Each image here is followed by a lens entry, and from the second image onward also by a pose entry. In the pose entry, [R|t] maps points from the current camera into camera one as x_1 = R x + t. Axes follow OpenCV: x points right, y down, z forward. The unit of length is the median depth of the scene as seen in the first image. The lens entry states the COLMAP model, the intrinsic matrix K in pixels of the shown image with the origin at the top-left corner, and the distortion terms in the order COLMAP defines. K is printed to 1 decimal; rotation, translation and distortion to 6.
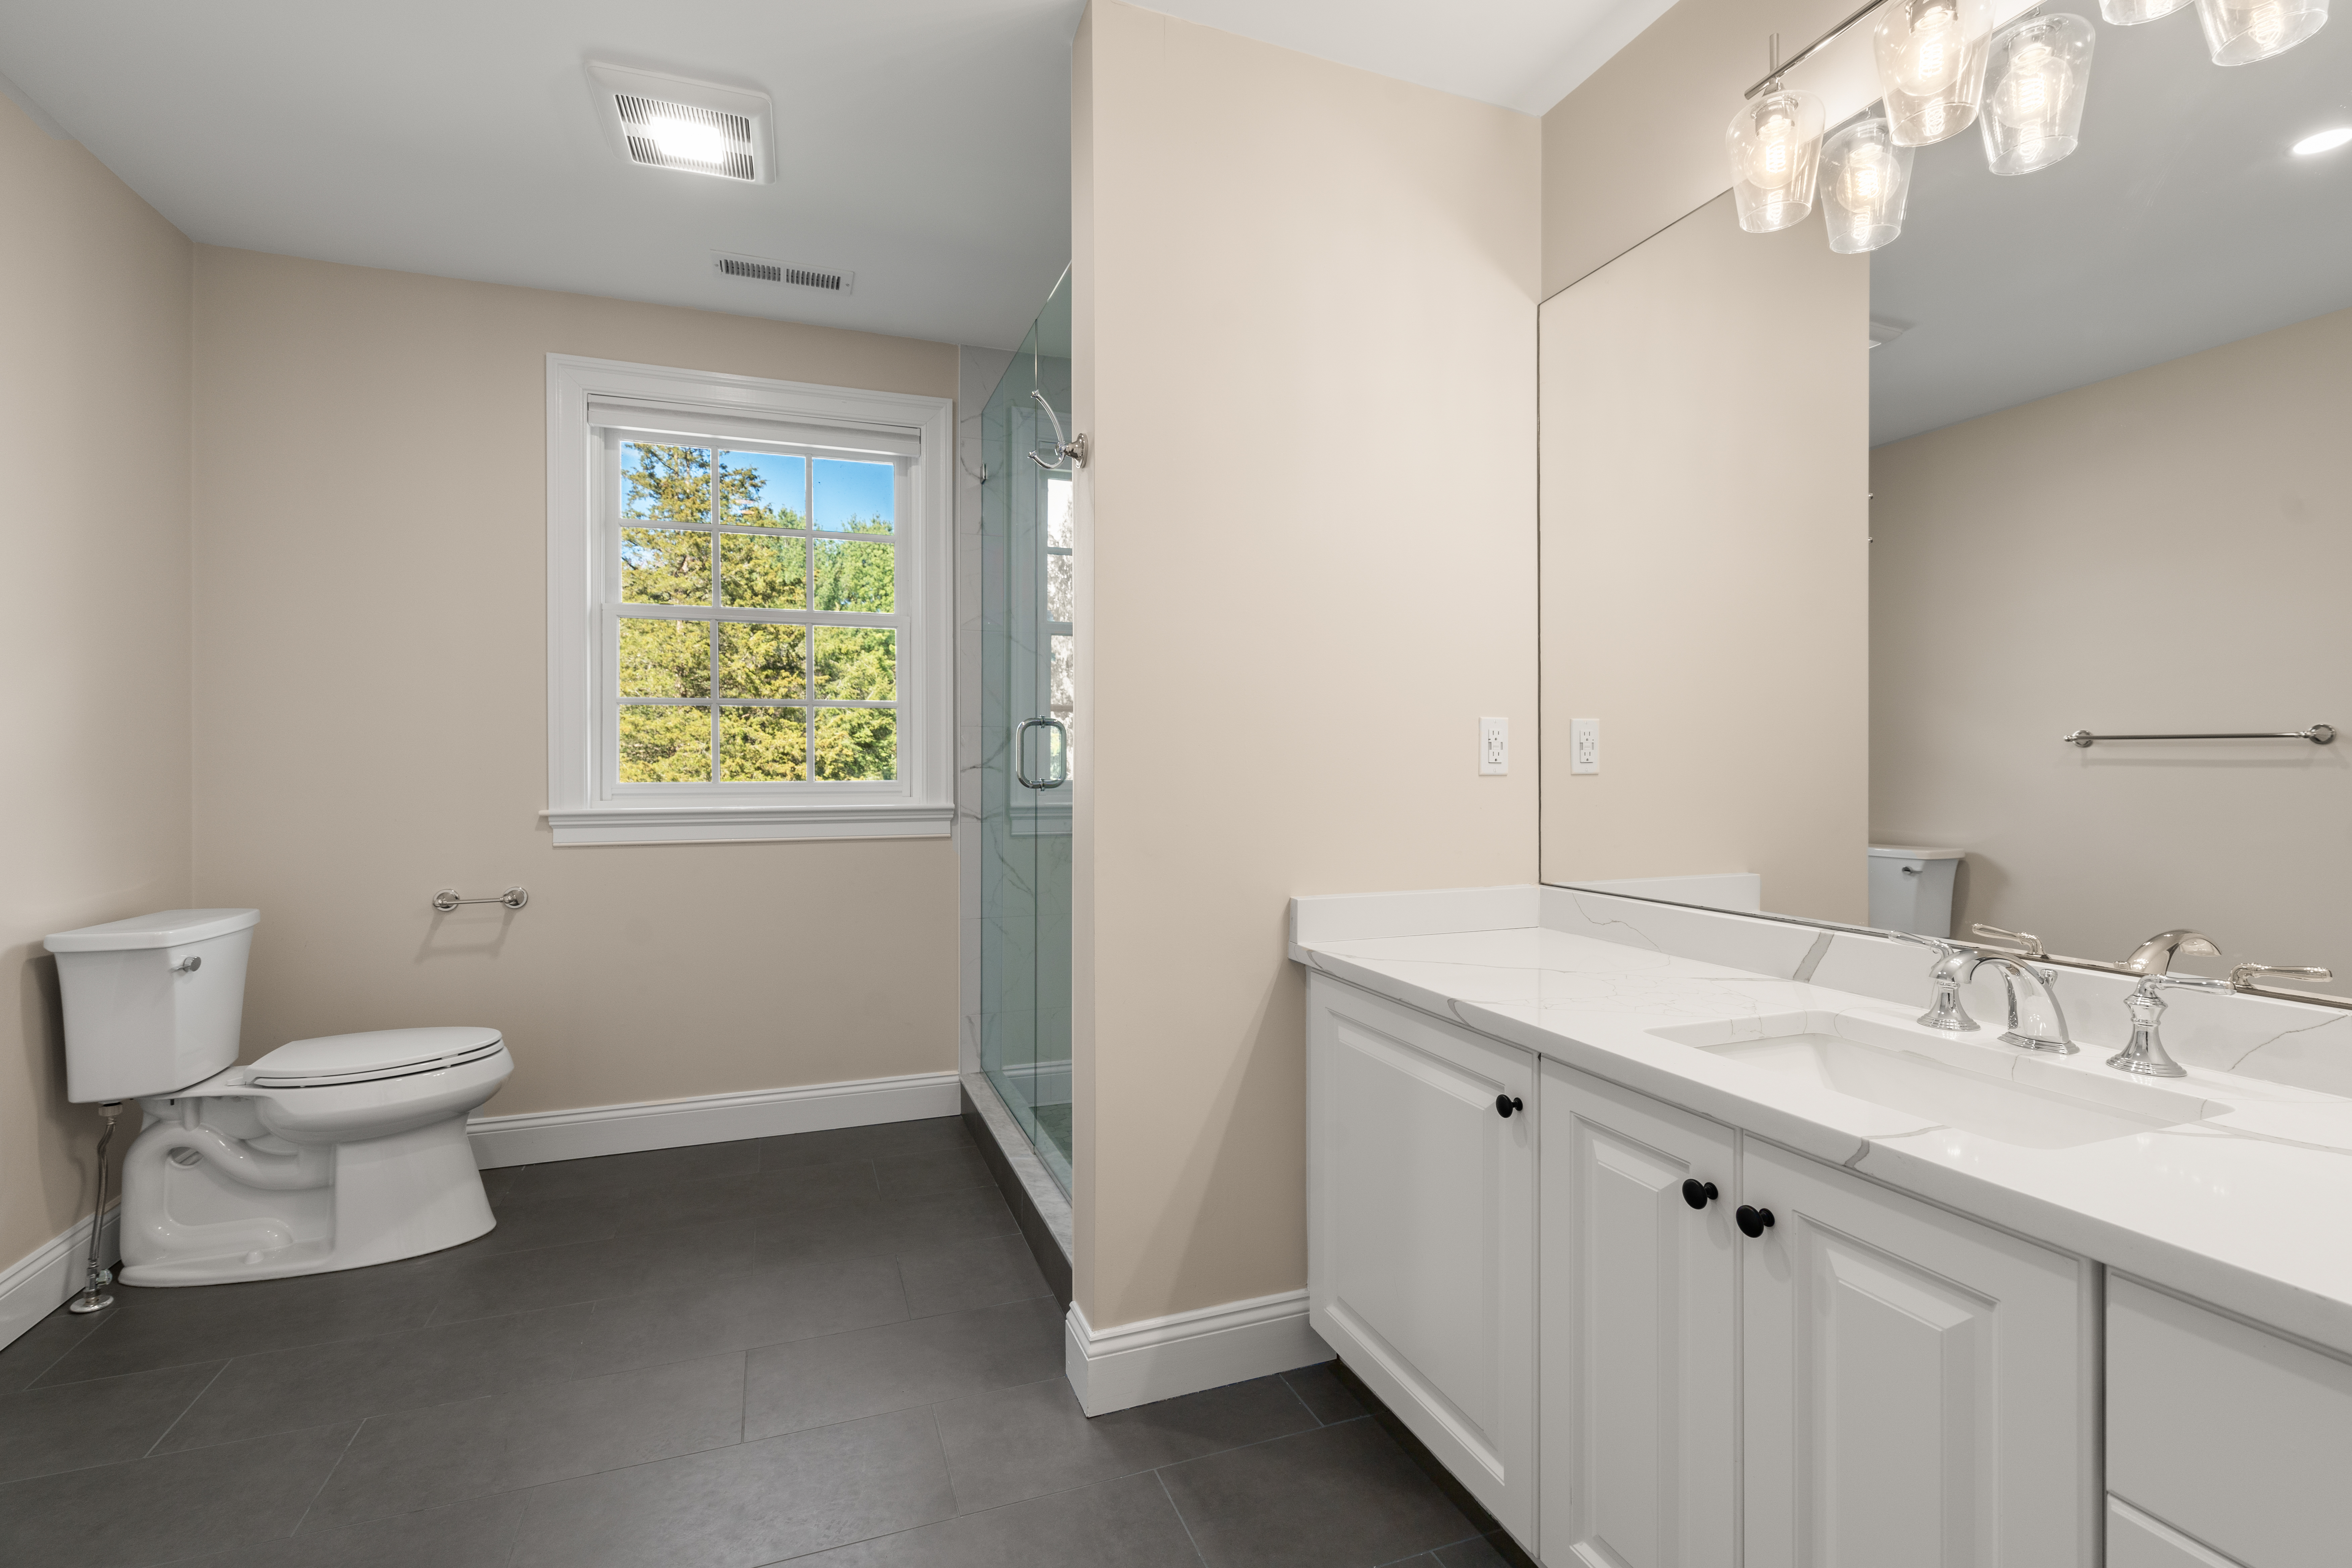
lens RADIAL K [[1073.0, 0, 1172.5], [0, 1073.0, 772.6], [0, 0, 1]] dist [-0.008586, 0.000800]
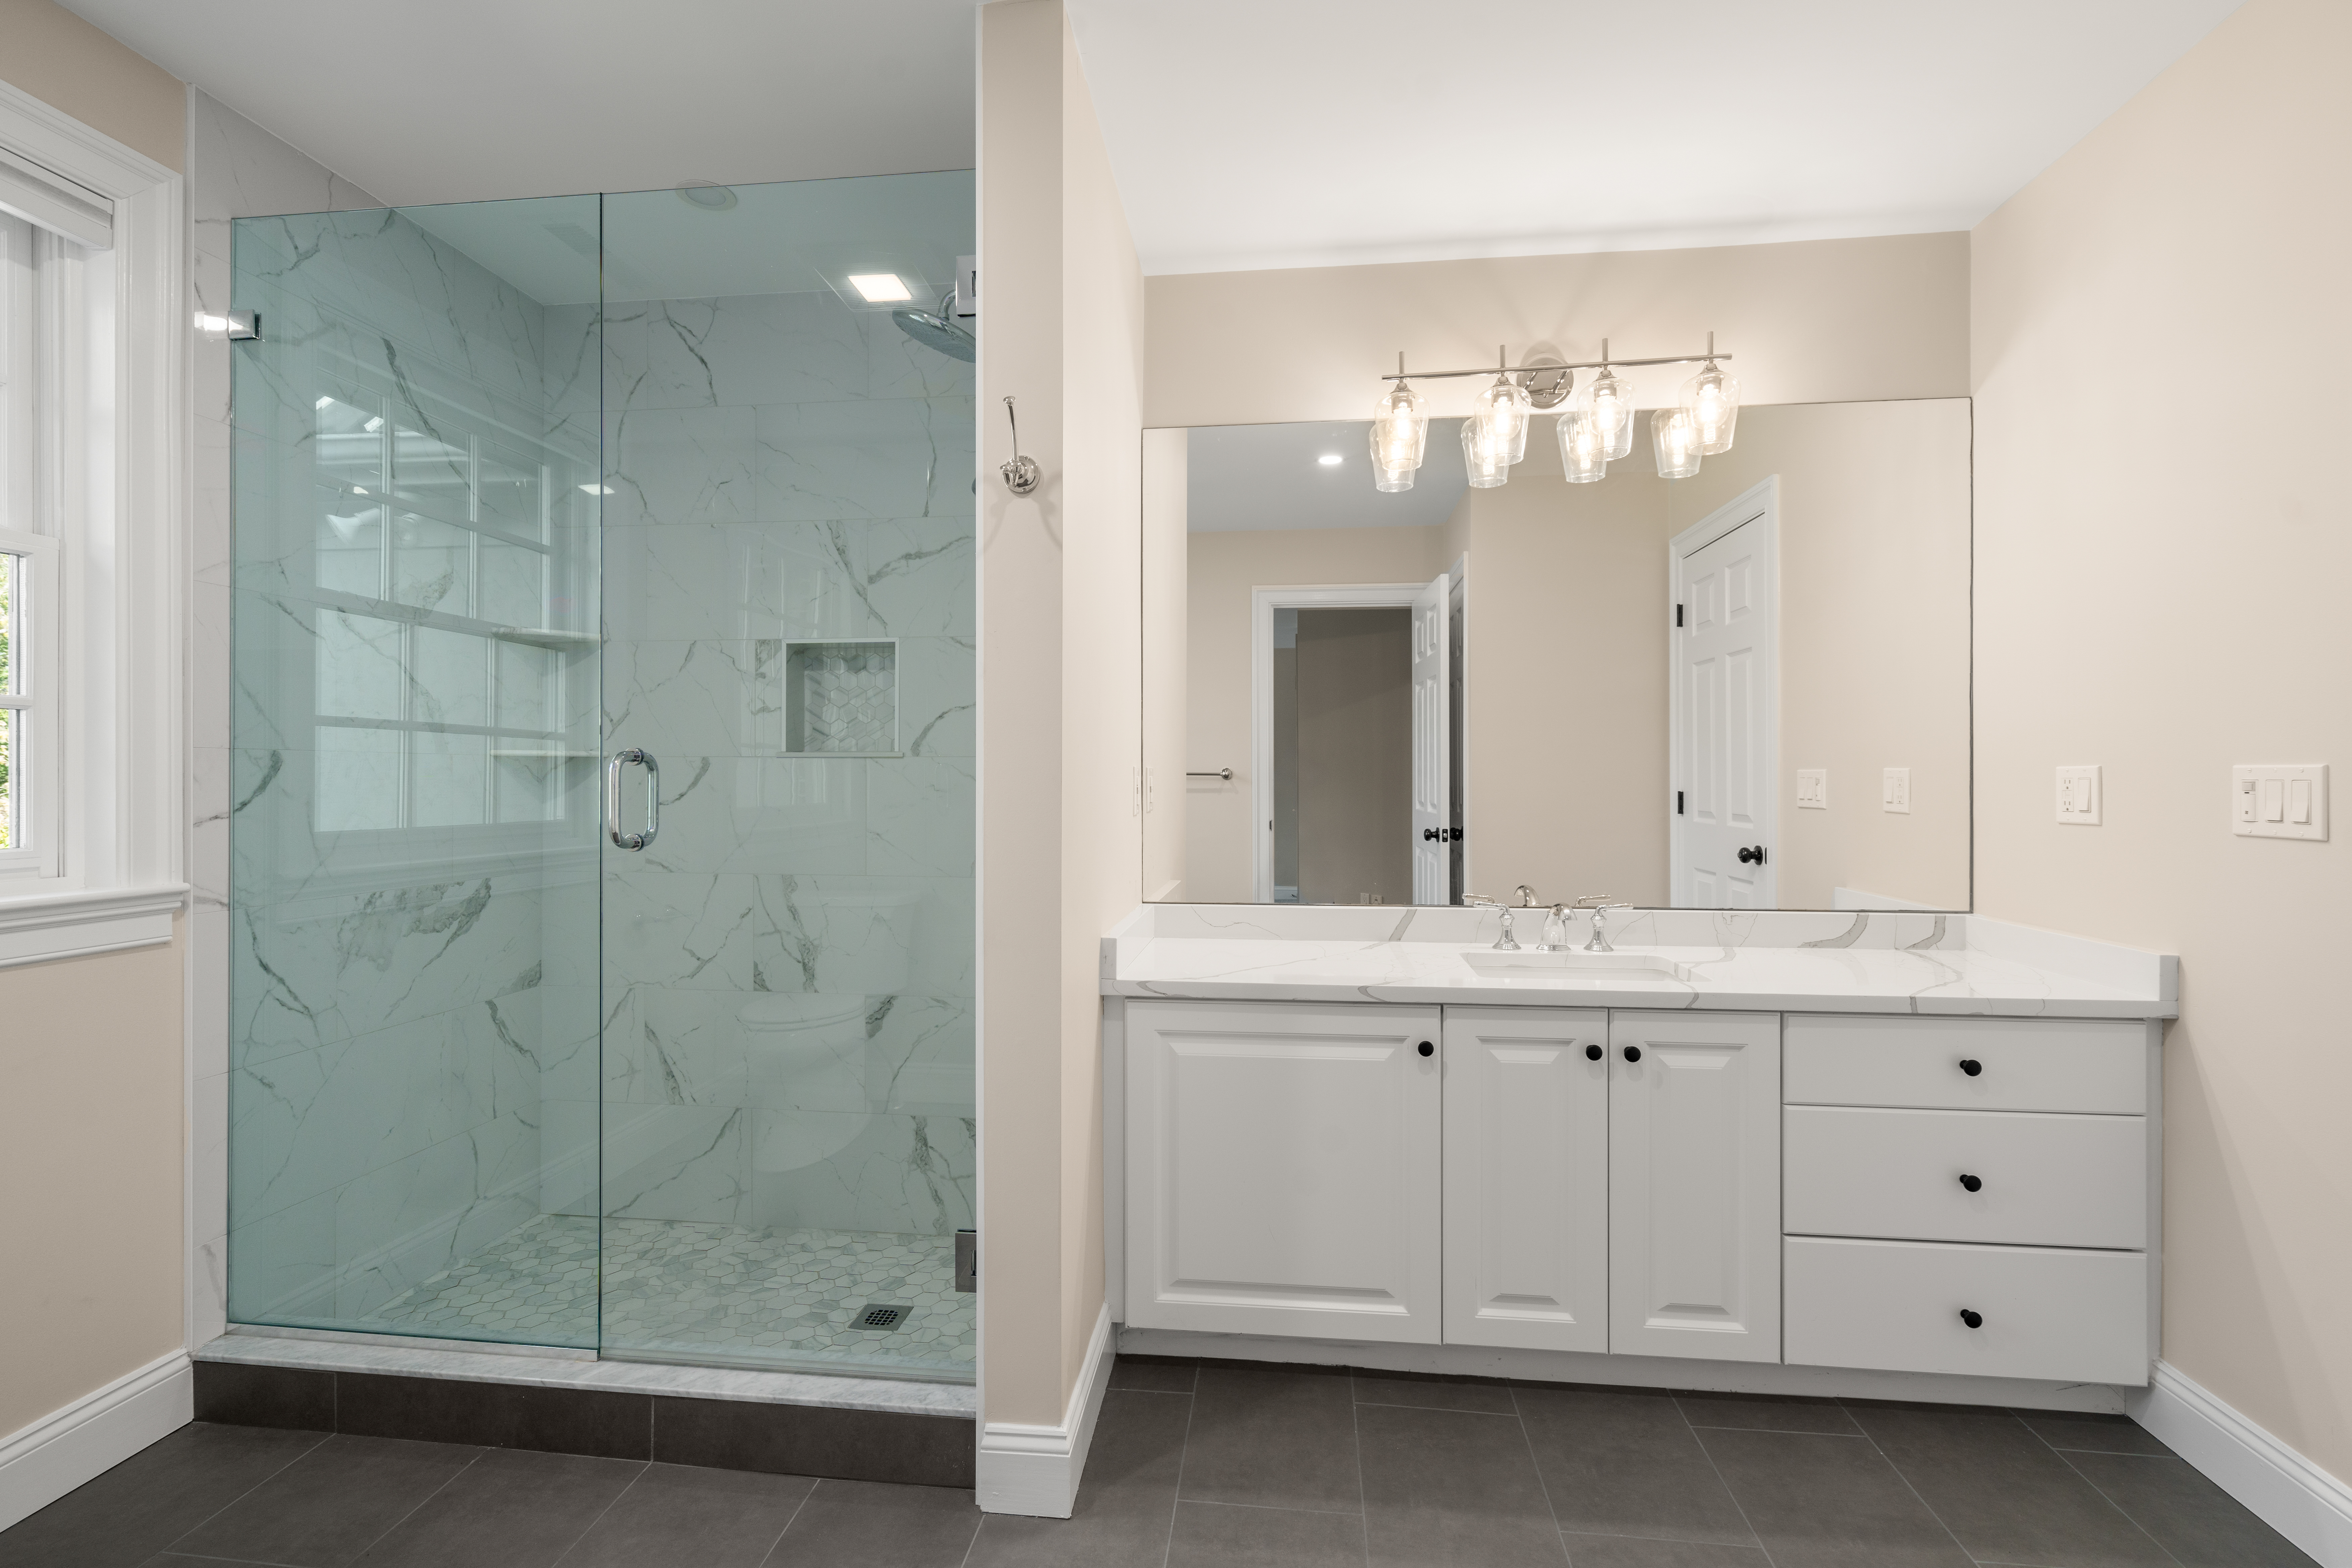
lens RADIAL K [[1073.0, 0, 1174.6], [0, 1073.0, 785.8], [0, 0, 1]] dist [-0.008586, 0.000800]
pose [[0.445824, -0.006436, 0.895097, -0.864454], [0.004992, 0.999976, 0.004703, -0.041214], [-0.895107, 0.002372, 0.445846, 0.495229]]
